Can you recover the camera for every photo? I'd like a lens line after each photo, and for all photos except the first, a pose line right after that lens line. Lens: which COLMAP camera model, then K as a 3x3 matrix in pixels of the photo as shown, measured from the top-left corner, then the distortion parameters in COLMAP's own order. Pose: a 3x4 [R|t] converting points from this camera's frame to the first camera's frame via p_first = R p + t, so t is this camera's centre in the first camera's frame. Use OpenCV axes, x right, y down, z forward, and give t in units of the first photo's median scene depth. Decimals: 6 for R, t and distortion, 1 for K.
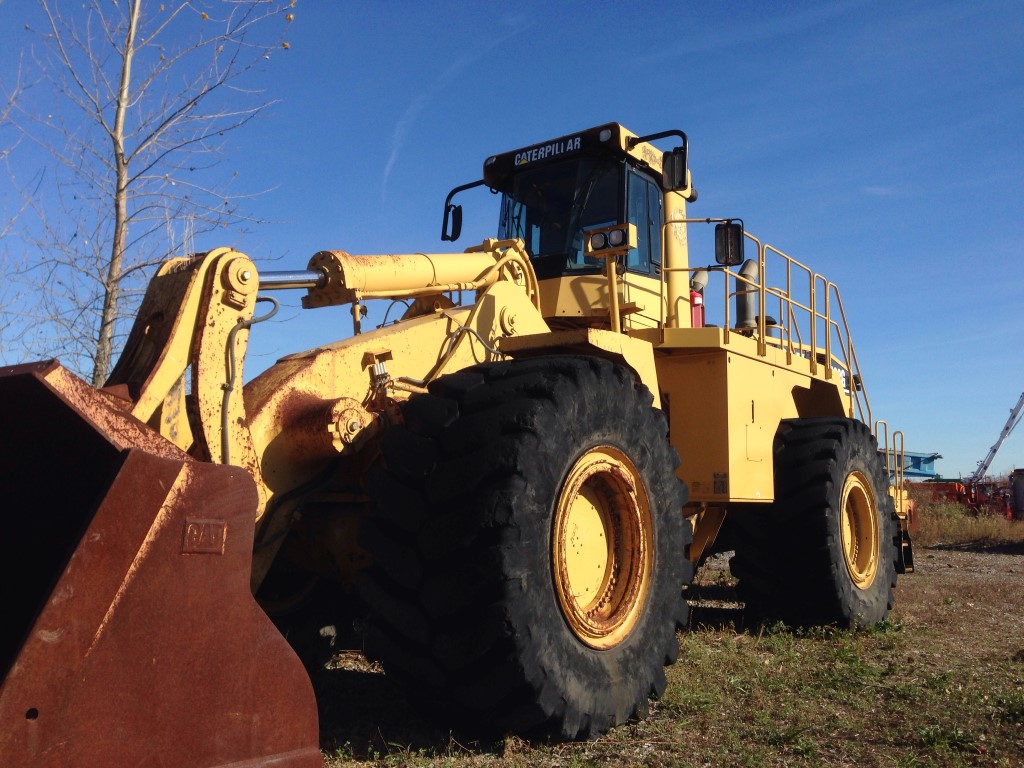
lens RADIAL K [[916.3, 0, 508.3], [0, 916.3, 384.7], [0, 0, 1]] dist [0.122572, -0.222351]
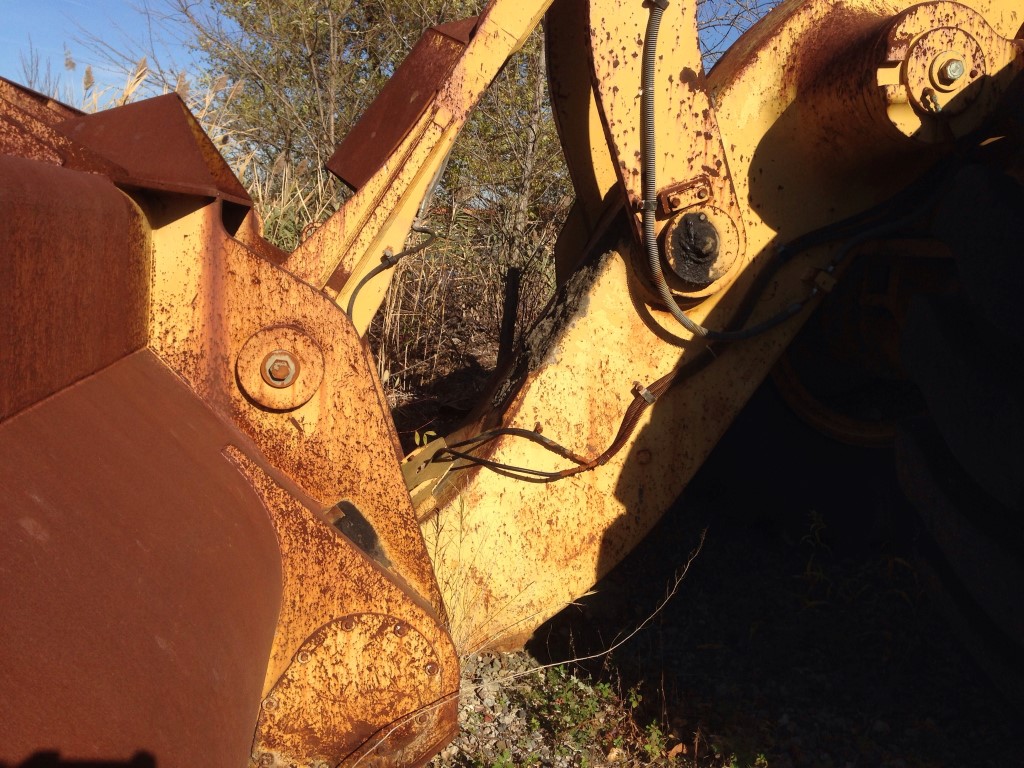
lens RADIAL K [[916.3, 0, 508.3], [0, 916.3, 384.7], [0, 0, 1]] dist [0.122572, -0.222351]
pose [[0.697332, 0.134633, -0.703990, 0.003981], [0.051826, 0.970158, 0.236871, 0.072784], [0.714872, -0.201663, 0.669544, 0.561357]]
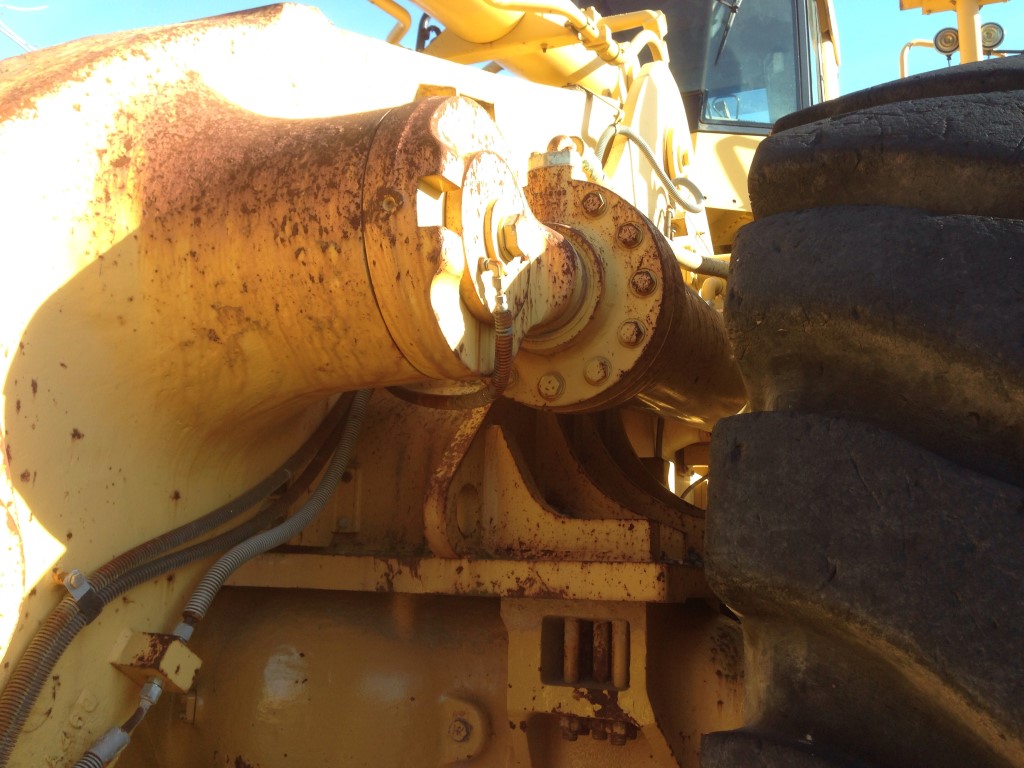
lens RADIAL K [[948.7, 0, 513.0], [0, 948.7, 399.4], [0, 0, 1]] dist [0.137557, -0.181490]
pose [[0.976739, 0.069311, 0.202923, -0.210217], [-0.059708, 0.996804, -0.053076, 0.093615], [-0.205953, 0.039726, 0.977755, 0.798436]]
